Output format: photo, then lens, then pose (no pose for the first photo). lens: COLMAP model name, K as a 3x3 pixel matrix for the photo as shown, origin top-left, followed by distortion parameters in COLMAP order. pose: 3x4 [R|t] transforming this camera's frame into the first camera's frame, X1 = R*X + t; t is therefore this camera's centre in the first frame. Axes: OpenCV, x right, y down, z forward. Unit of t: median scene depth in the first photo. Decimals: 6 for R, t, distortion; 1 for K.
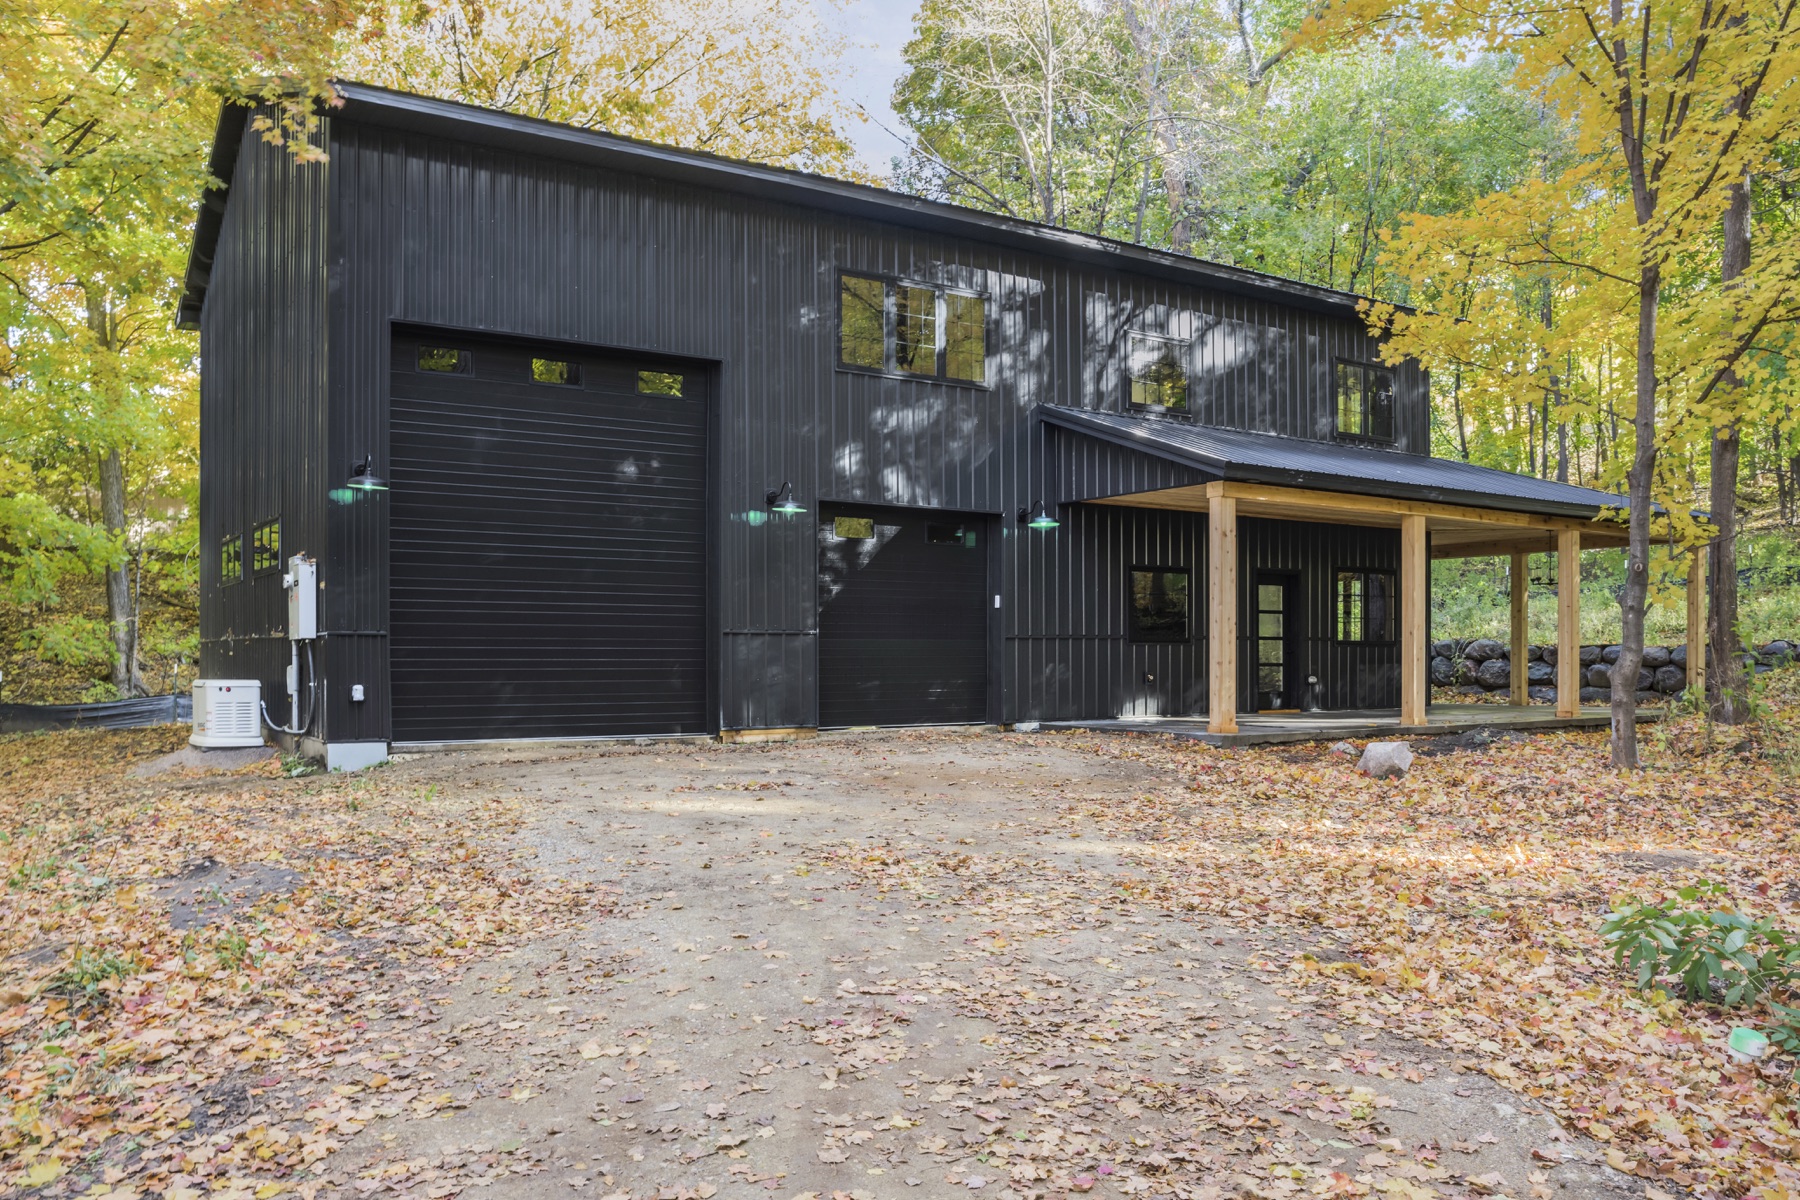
lens RADIAL K [[1417.7, 0, 899.0], [0, 1417.7, 686.3], [0, 0, 1]] dist [-0.094835, 0.063675]
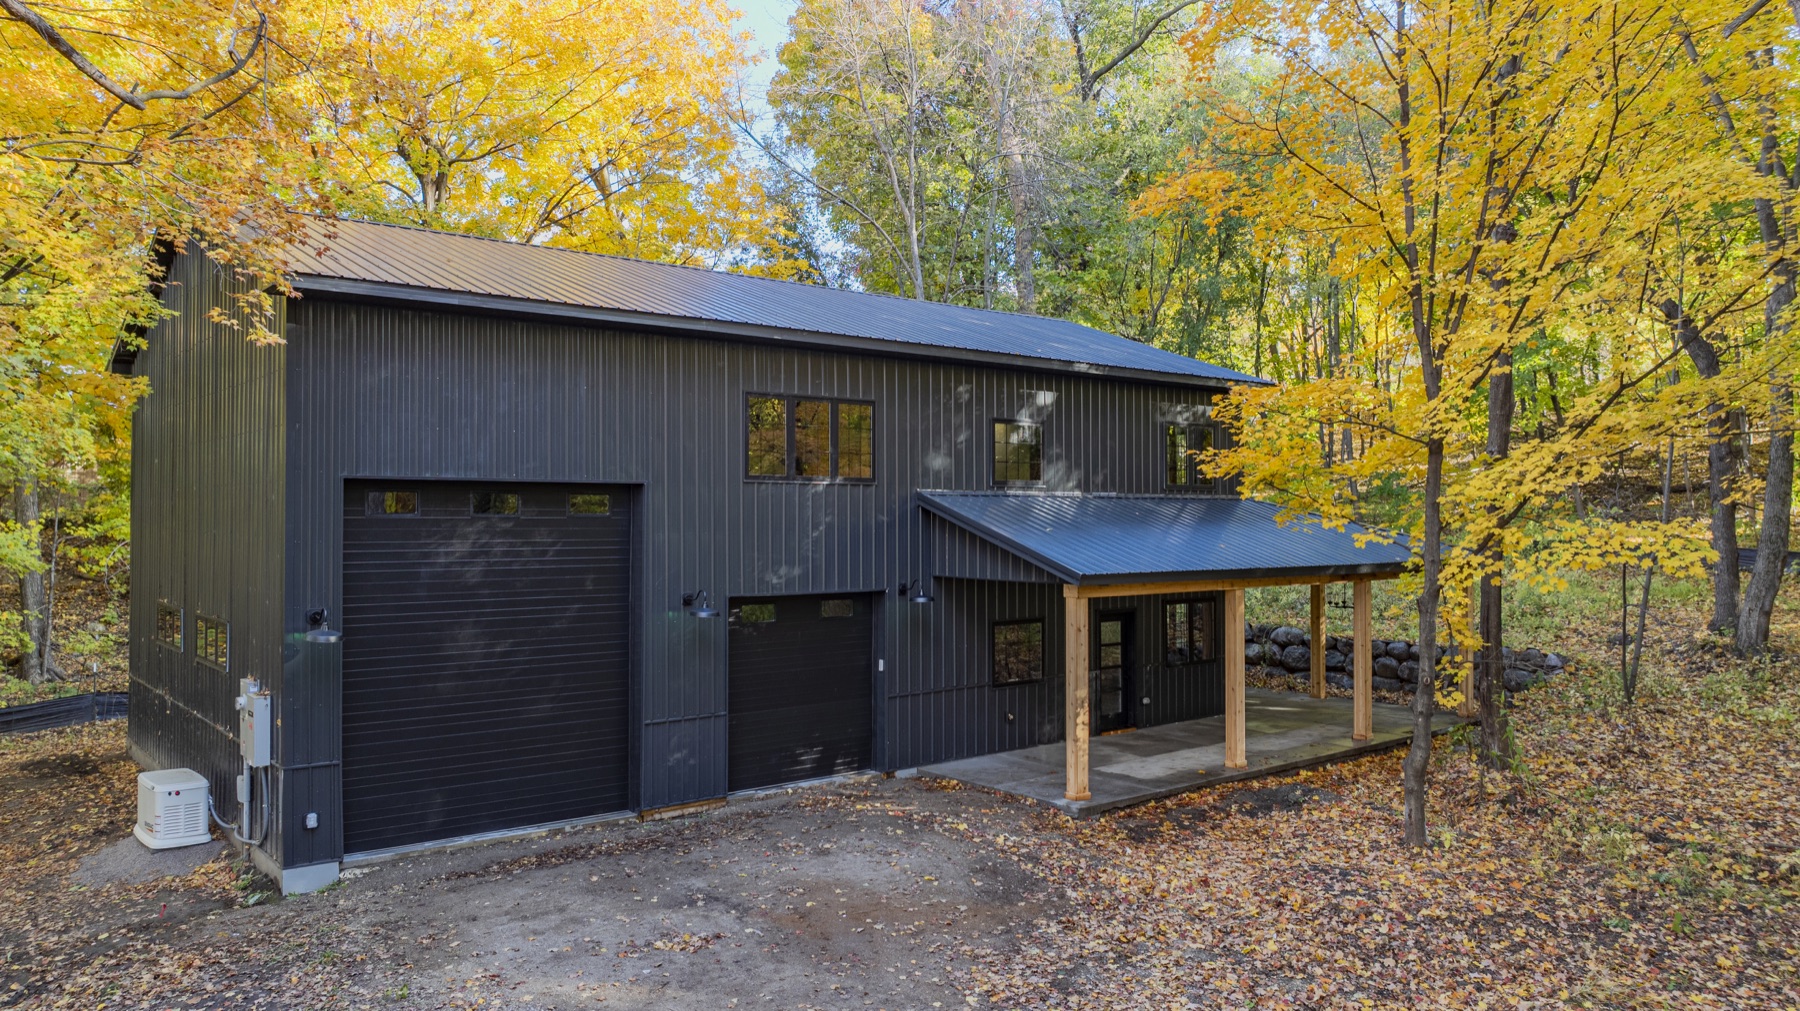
lens RADIAL K [[1271.7, 0, 900.0], [0, 1271.7, 505.5], [0, 0, 1]] dist [-0.022234, 0.003503]
pose [[0.993839, 0.001672, 0.110825, -0.032129], [0.001502, 0.999591, -0.028547, -0.171869], [-0.110828, 0.028538, 0.993430, -0.032071]]
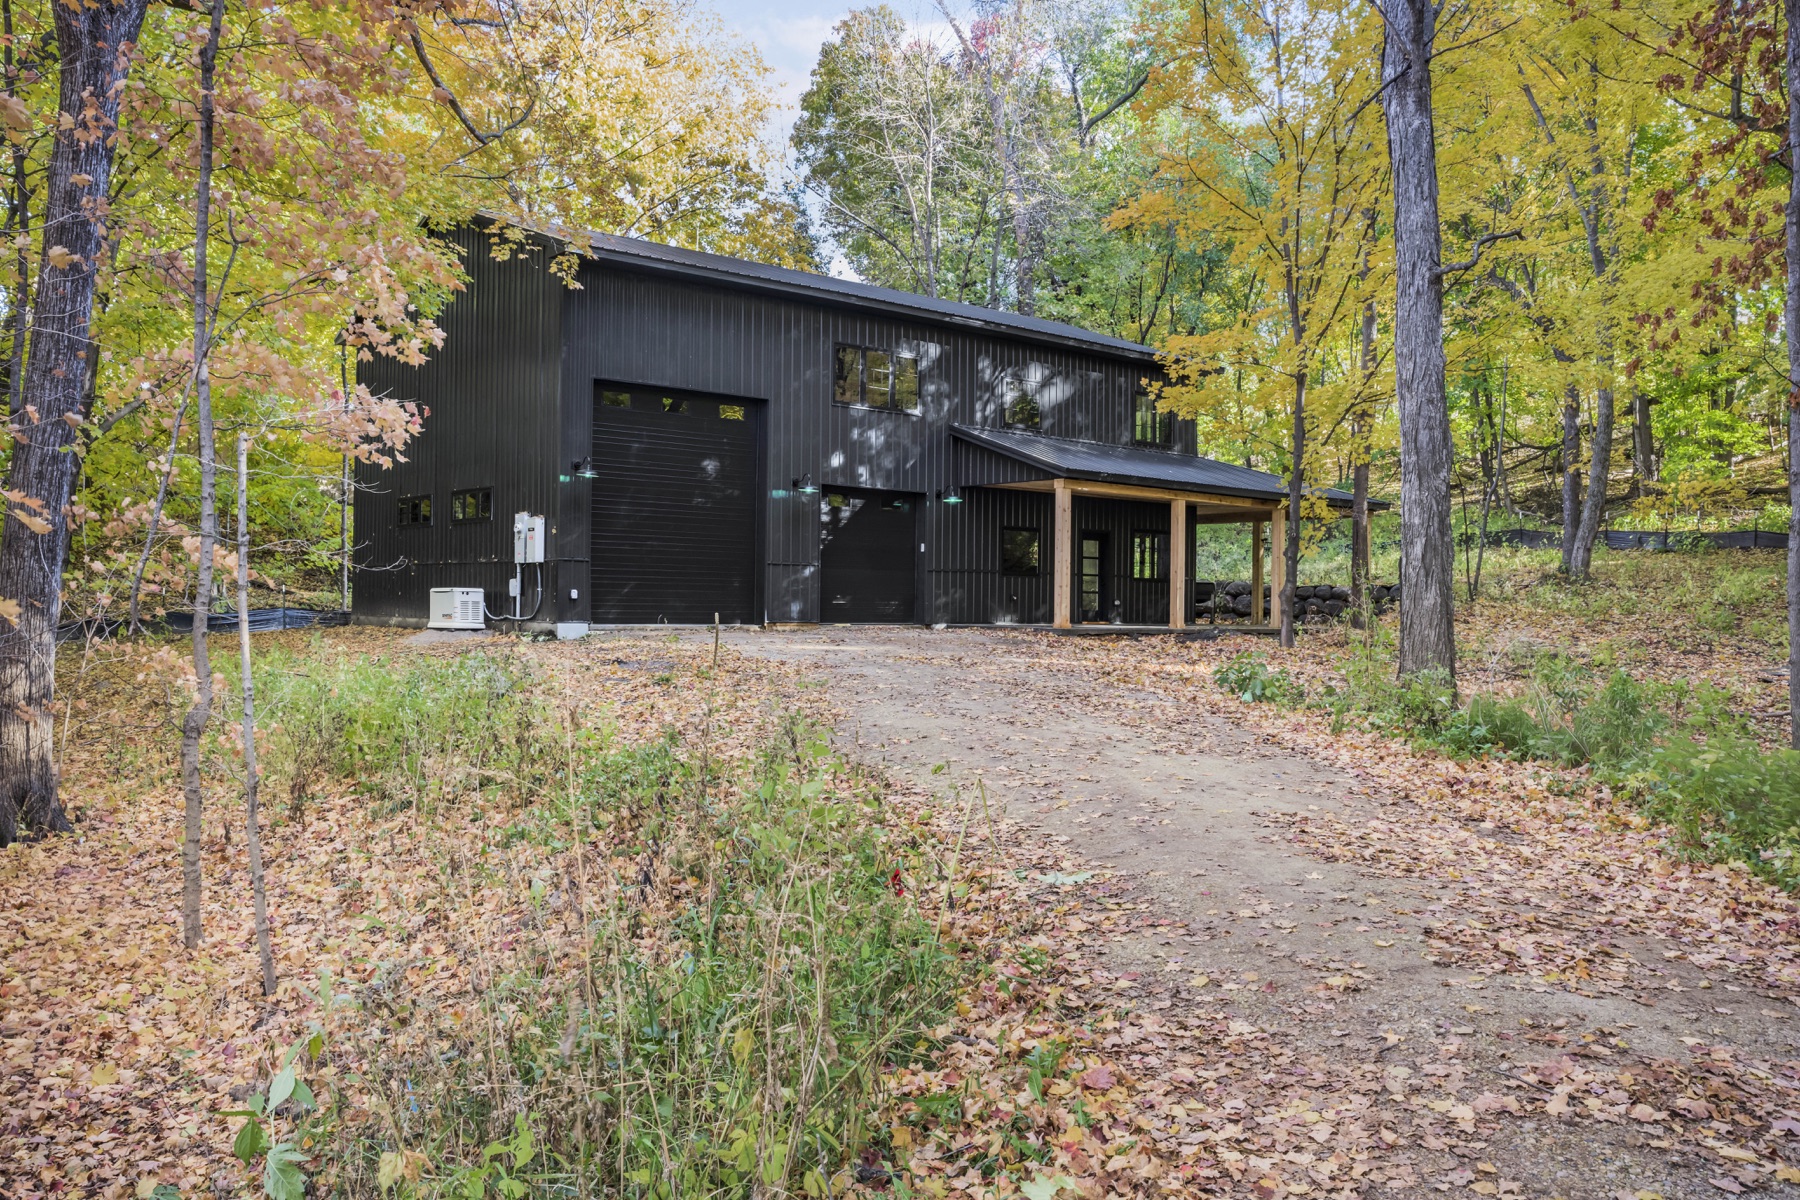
lens RADIAL K [[1409.8, 0, 871.4], [0, 1409.8, 653.5], [0, 0, 1]] dist [-0.095322, -0.107727]
pose [[0.994519, 0.009495, 0.104124, -0.162319], [-0.010861, 0.999862, 0.012554, 0.042101], [-0.103991, -0.013616, 0.994485, -0.613400]]
